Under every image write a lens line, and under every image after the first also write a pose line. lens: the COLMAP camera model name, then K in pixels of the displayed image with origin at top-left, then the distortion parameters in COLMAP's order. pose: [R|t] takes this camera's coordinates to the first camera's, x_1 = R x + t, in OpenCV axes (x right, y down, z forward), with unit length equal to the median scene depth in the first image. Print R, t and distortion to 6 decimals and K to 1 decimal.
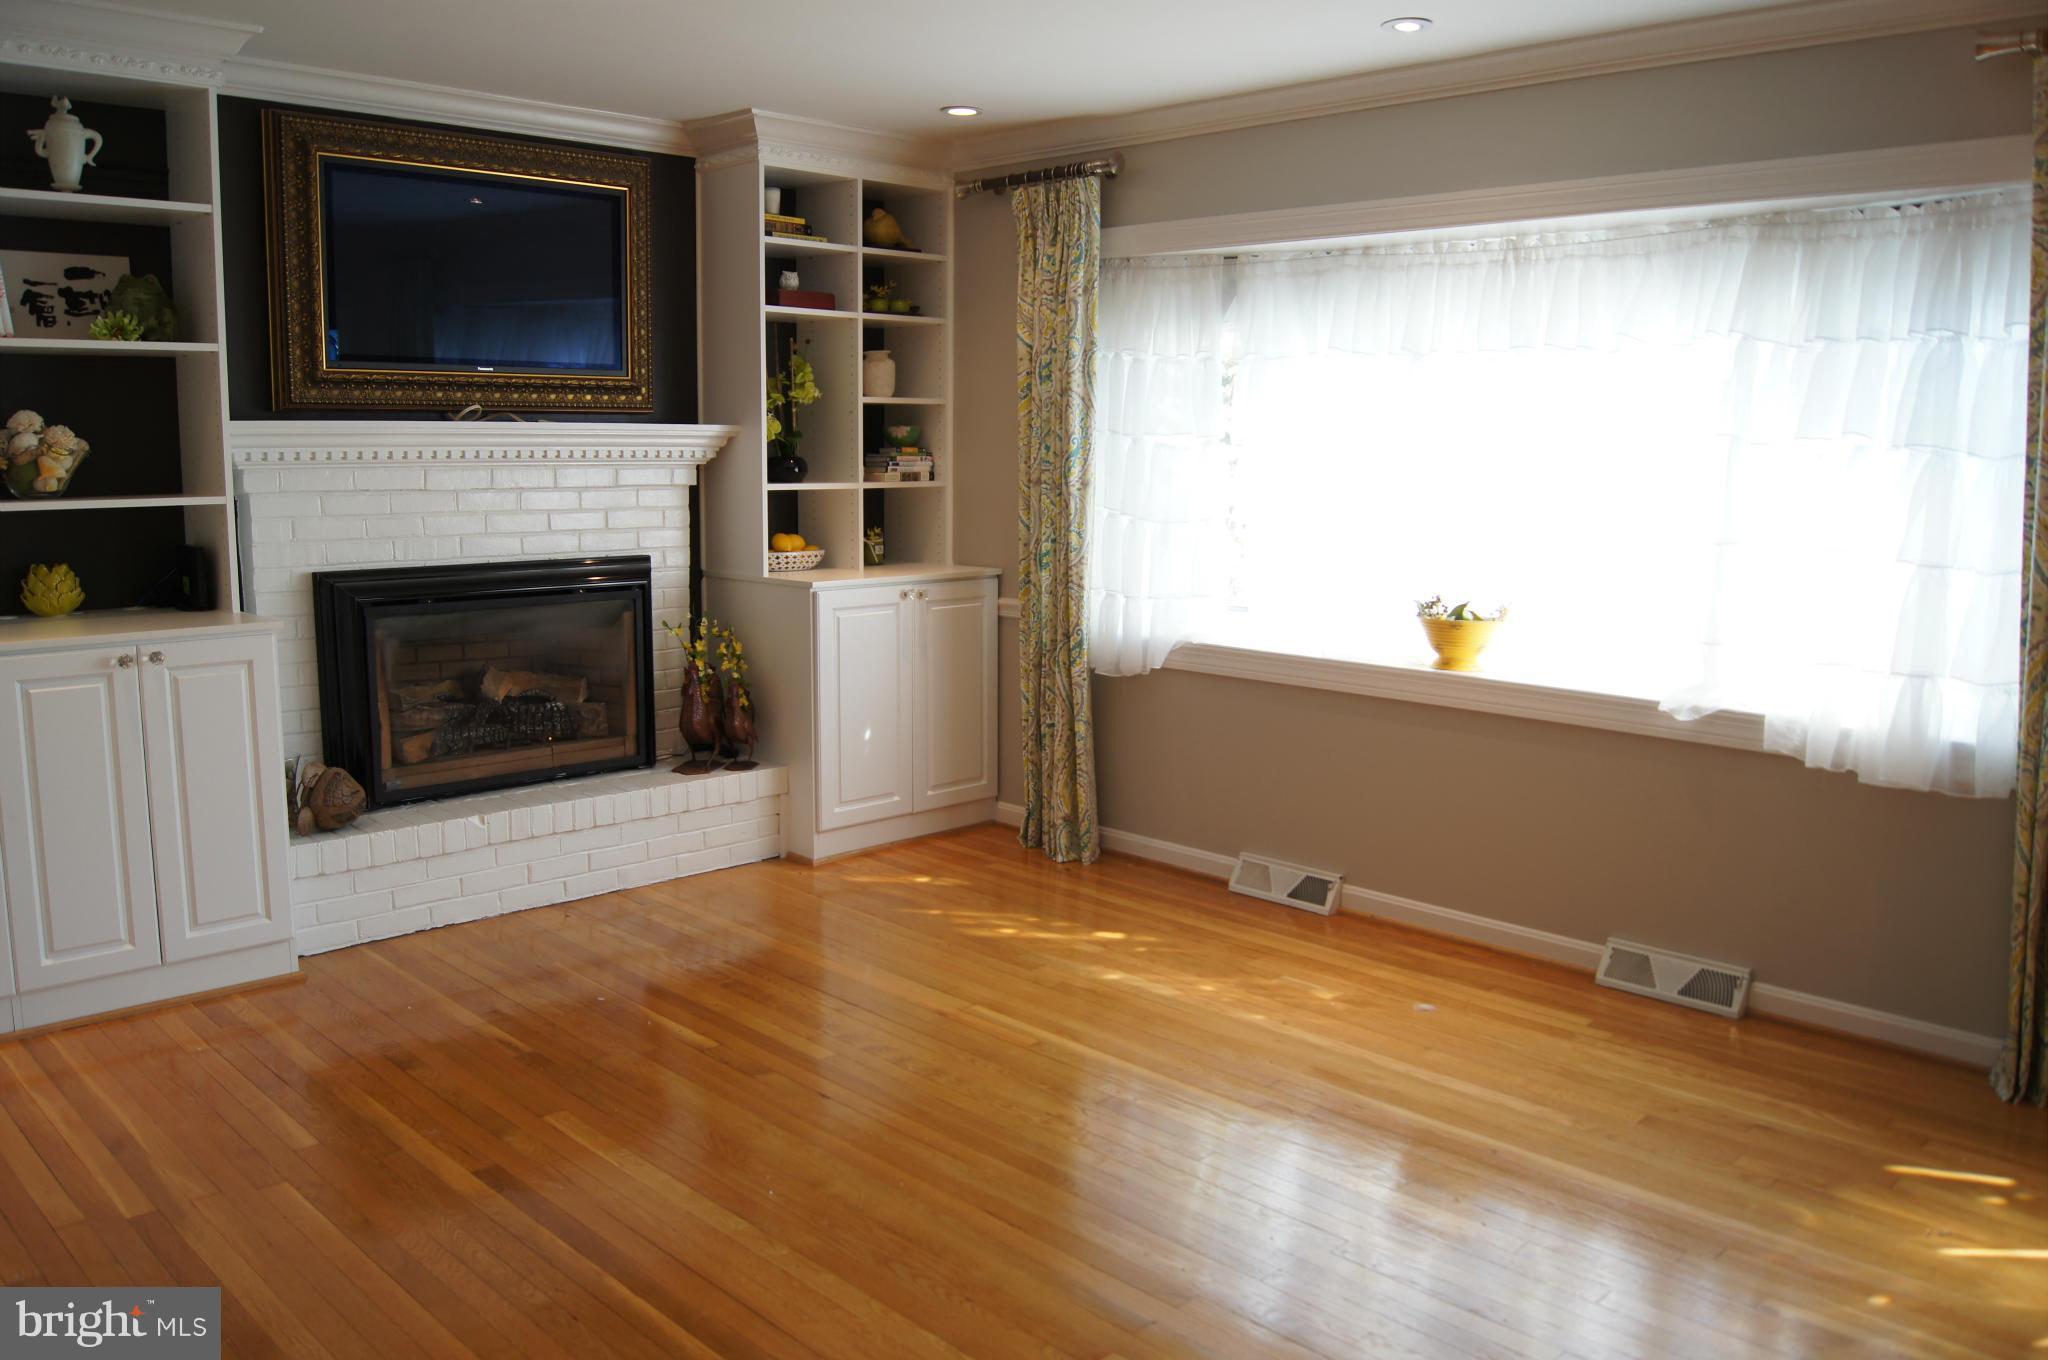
lens RADIAL K [[1609.6, 0, 1016.7], [0, 1609.6, 675.6], [0, 0, 1]] dist [-0.053115, 0.001331]
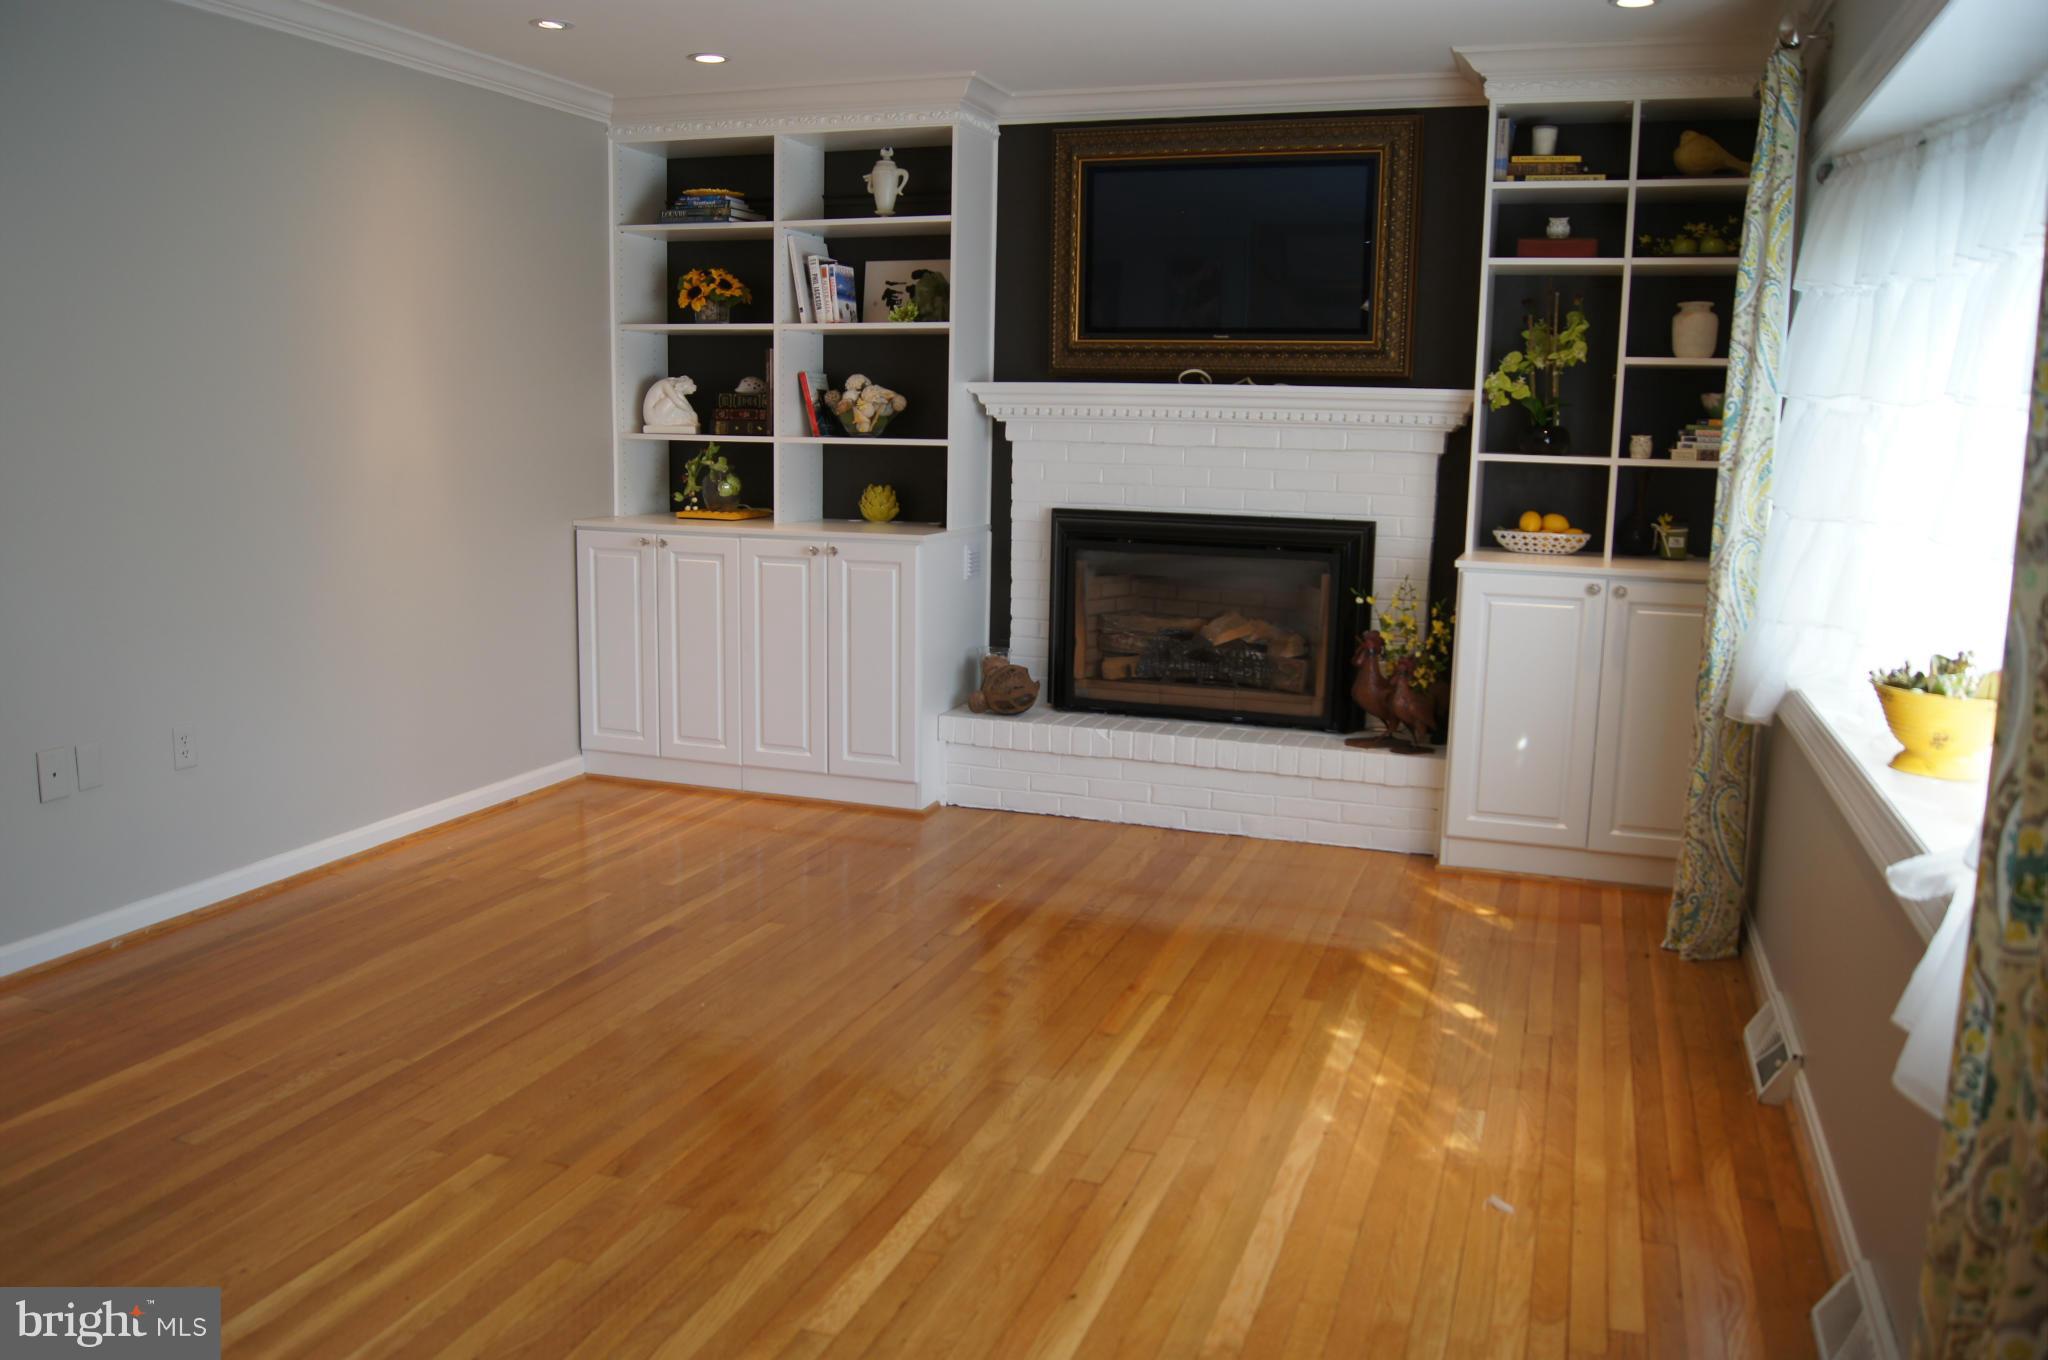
lens RADIAL K [[1609.6, 0, 1014.5], [0, 1609.6, 677.9], [0, 0, 1]] dist [-0.053115, 0.001331]
pose [[0.440001, 0.145540, -0.886125, 0.631303], [-0.146769, 0.985165, 0.088929, -0.040320], [0.885922, 0.090927, 0.454834, 0.409688]]
